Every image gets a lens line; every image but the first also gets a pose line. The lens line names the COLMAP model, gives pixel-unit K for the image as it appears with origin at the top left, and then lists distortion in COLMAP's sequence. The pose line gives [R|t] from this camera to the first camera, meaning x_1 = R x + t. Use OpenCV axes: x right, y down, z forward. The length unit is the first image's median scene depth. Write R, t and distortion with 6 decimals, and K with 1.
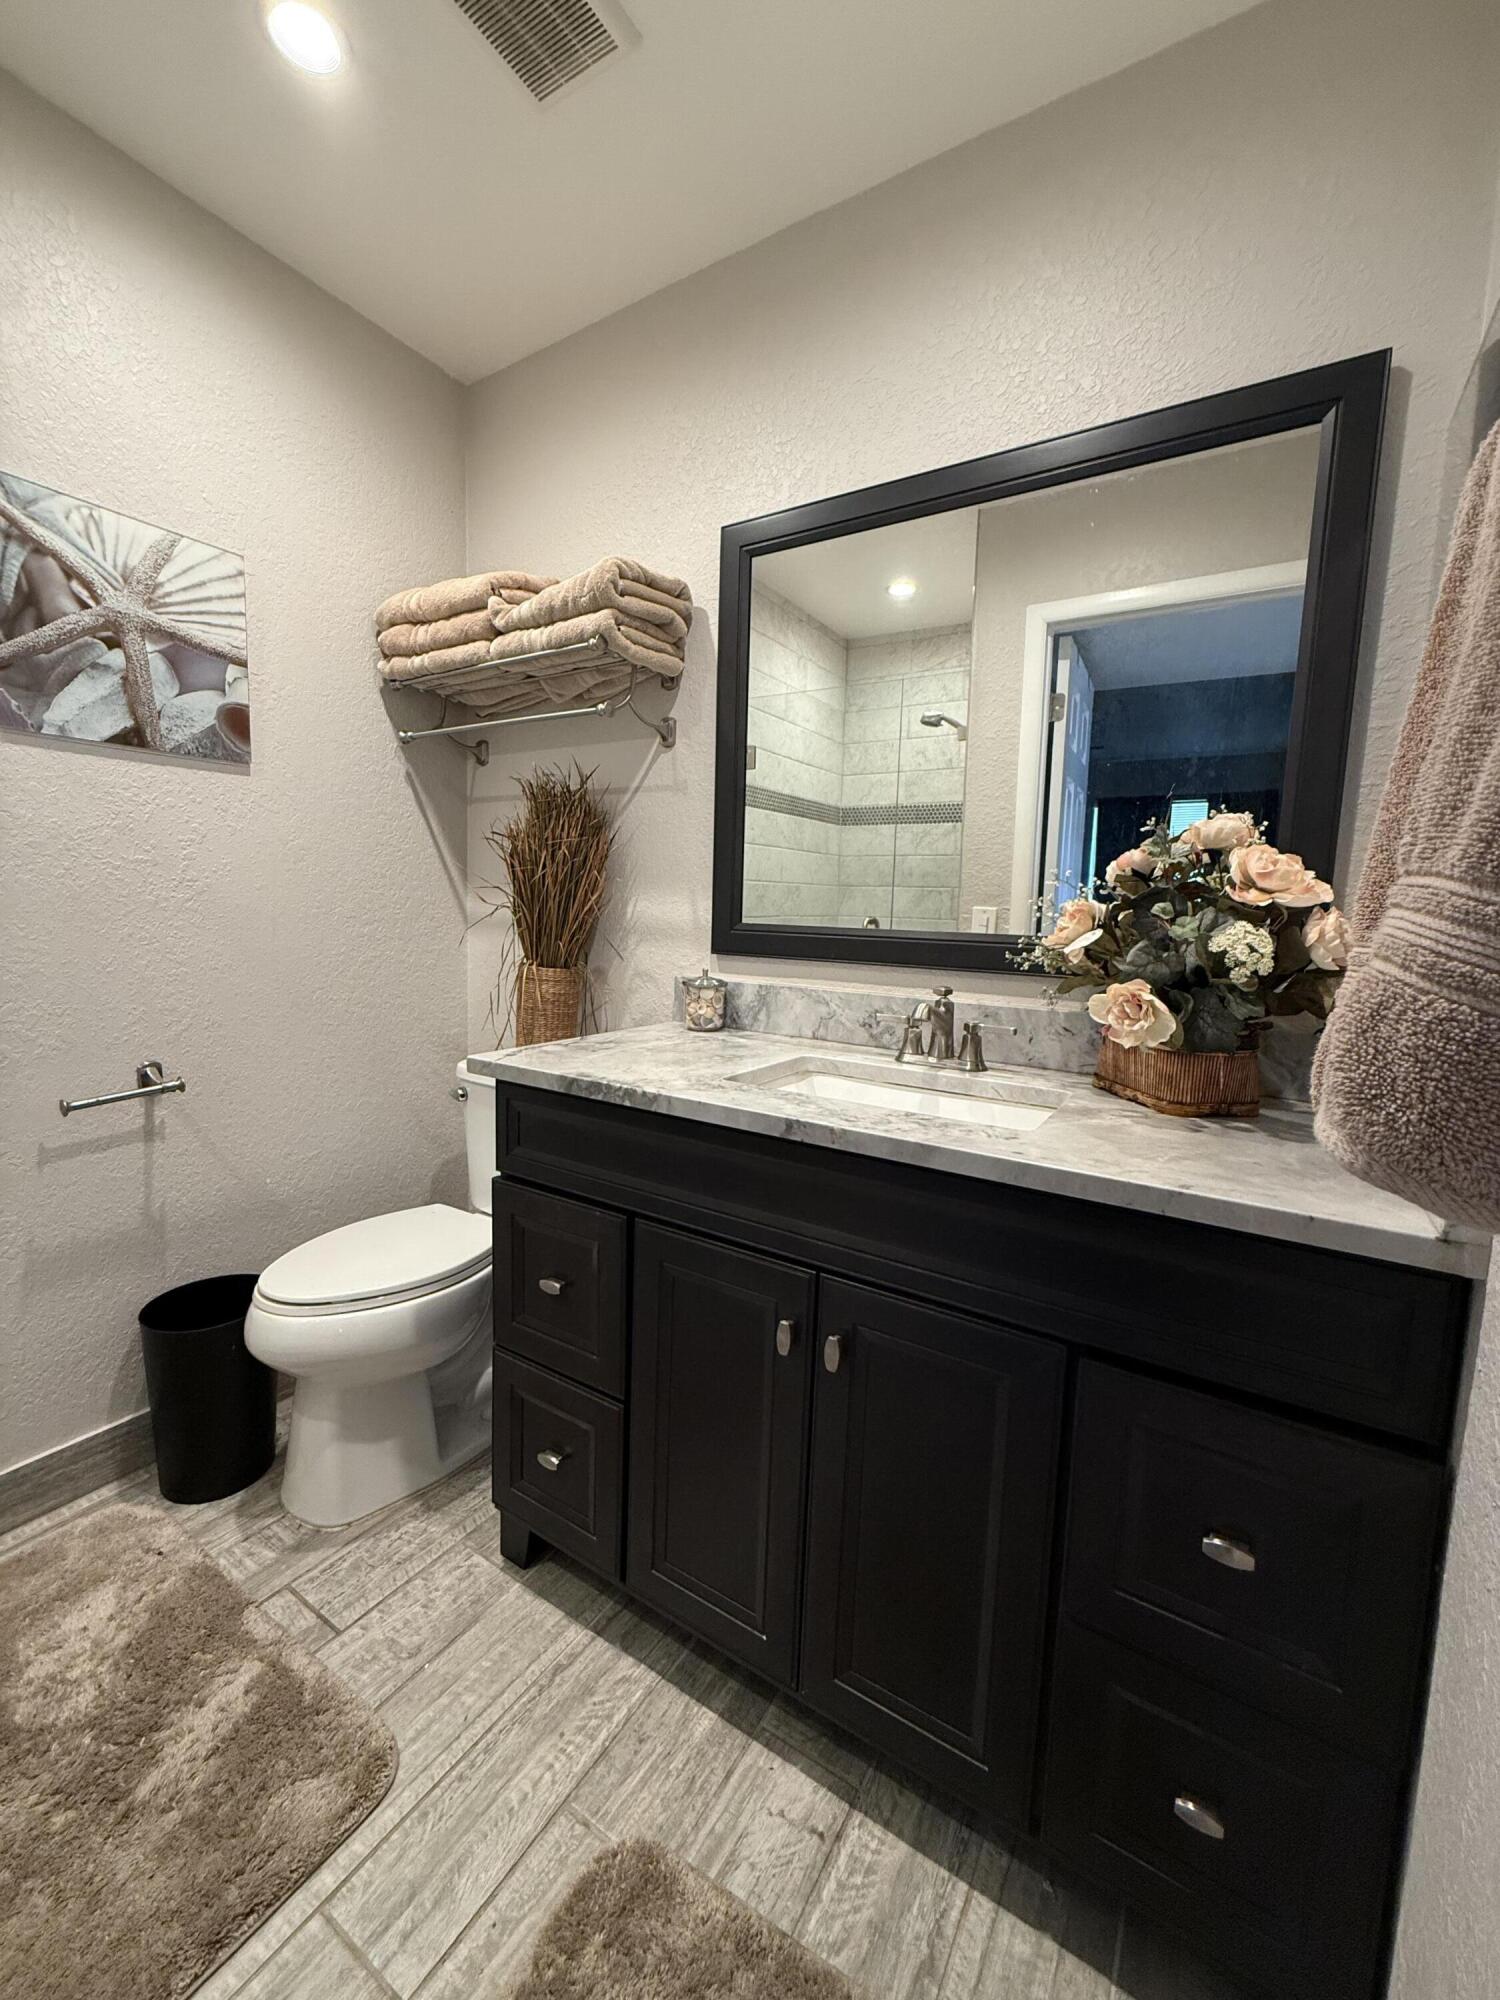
lens RADIAL K [[799.8, 0, 746.2], [0, 799.8, 999.2], [0, 0, 1]] dist [-0.000311, 0.000225]
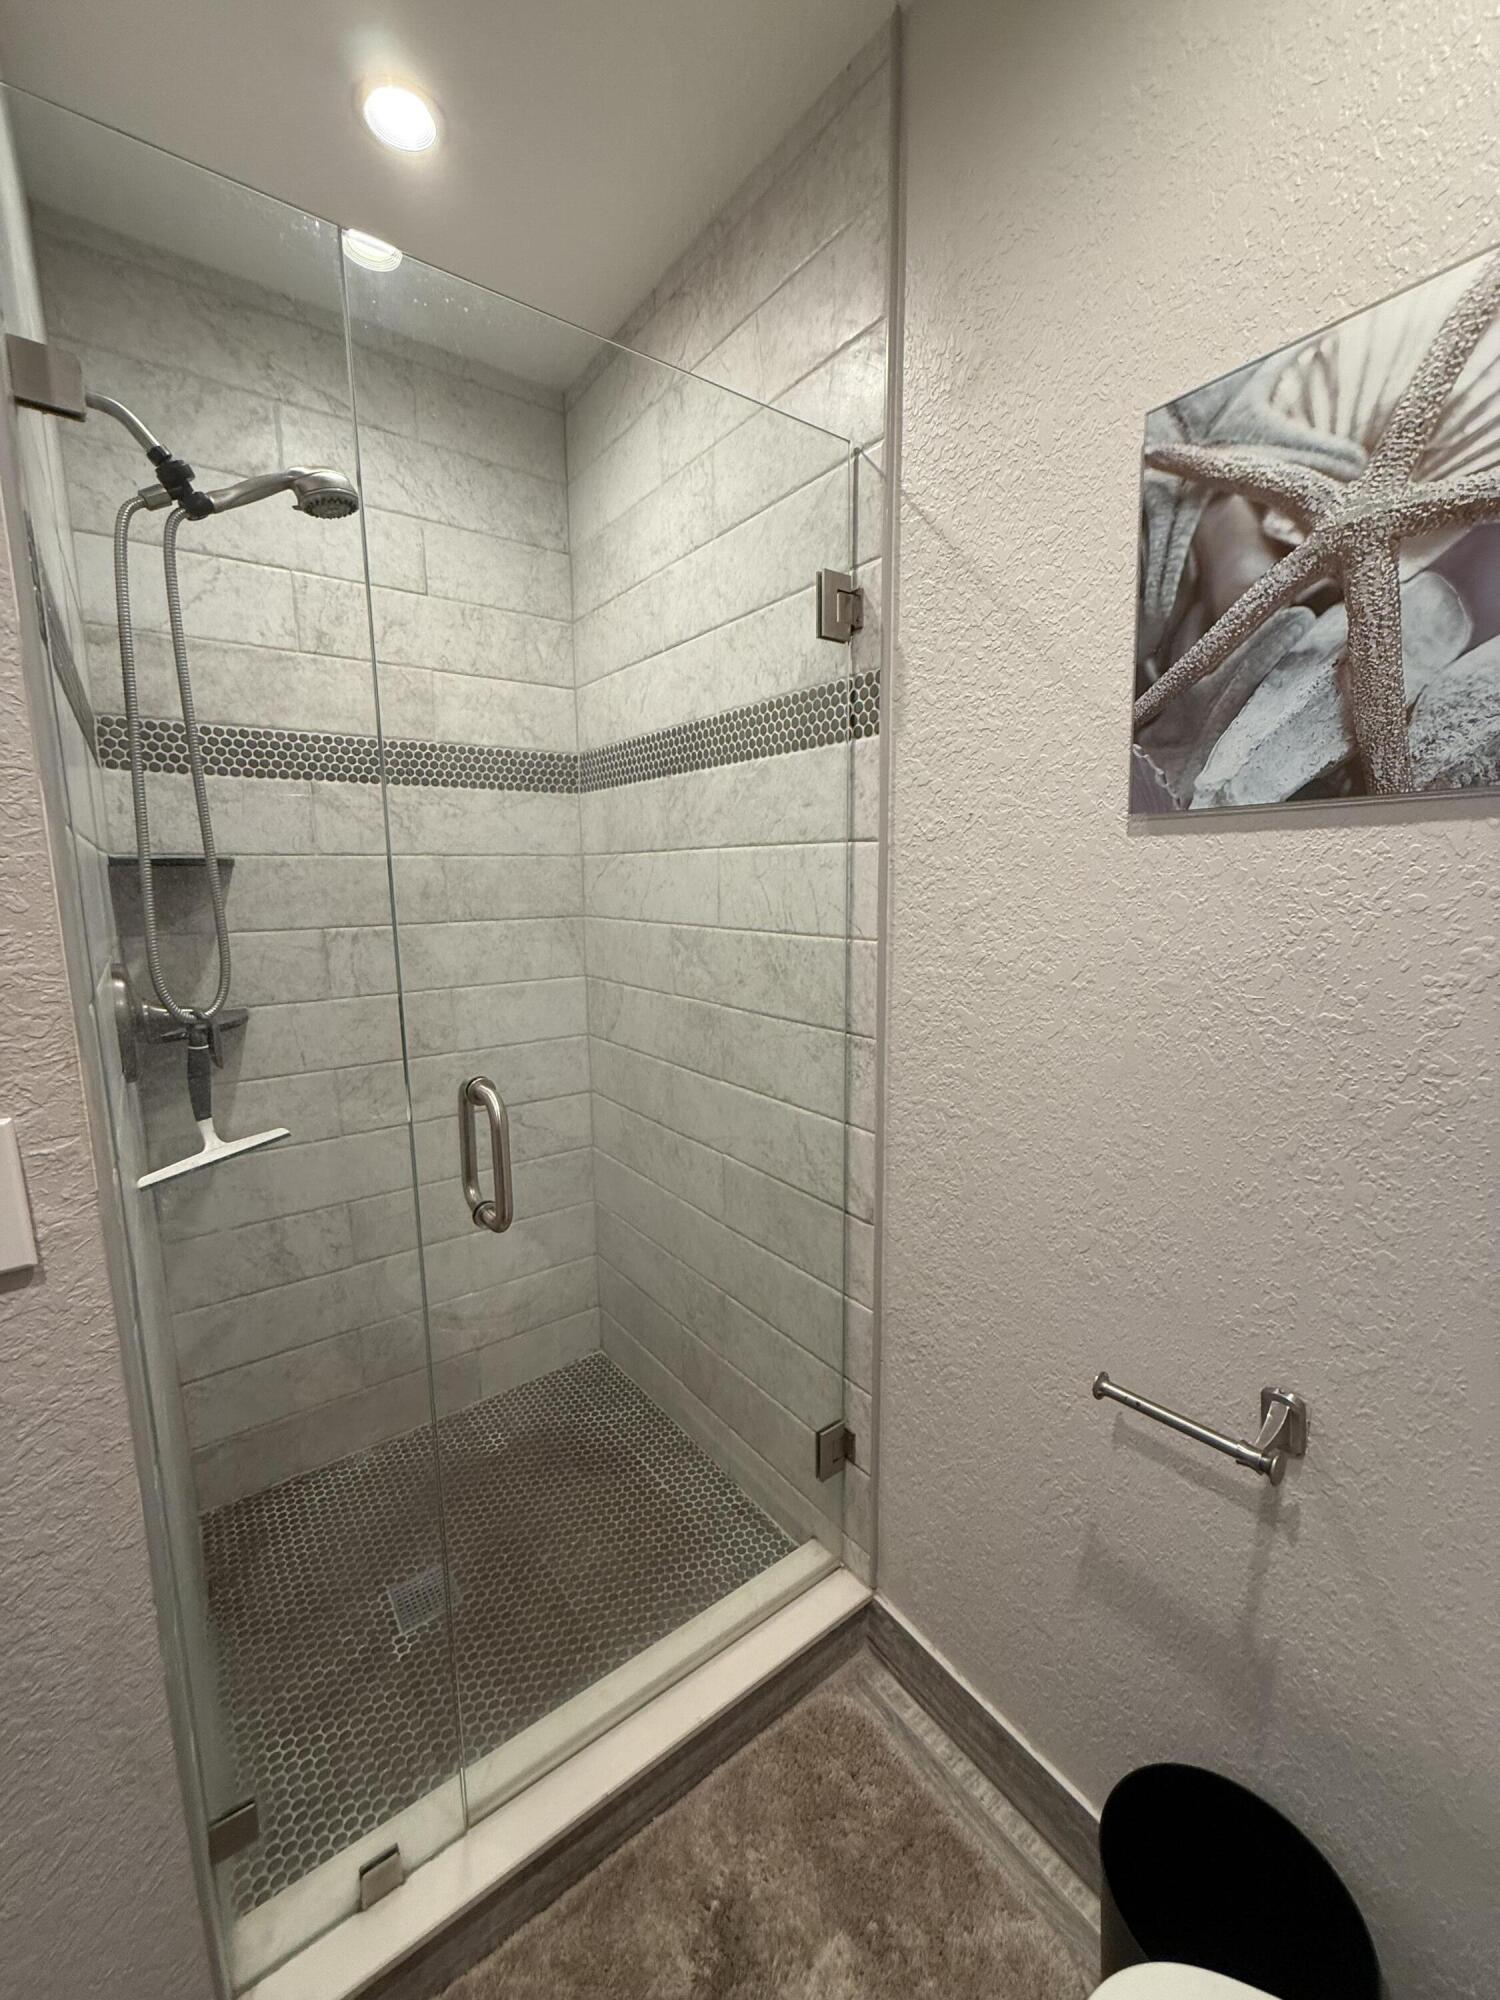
lens RADIAL K [[799.8, 0, 748.2], [0, 799.8, 997.2], [0, 0, 1]] dist [-0.000311, 0.000225]
pose [[-0.356067, 0.113525, -0.927539, -0.172395], [-0.104887, 0.981465, 0.160390, -0.243871], [0.928555, 0.154396, -0.337560, 0.873683]]
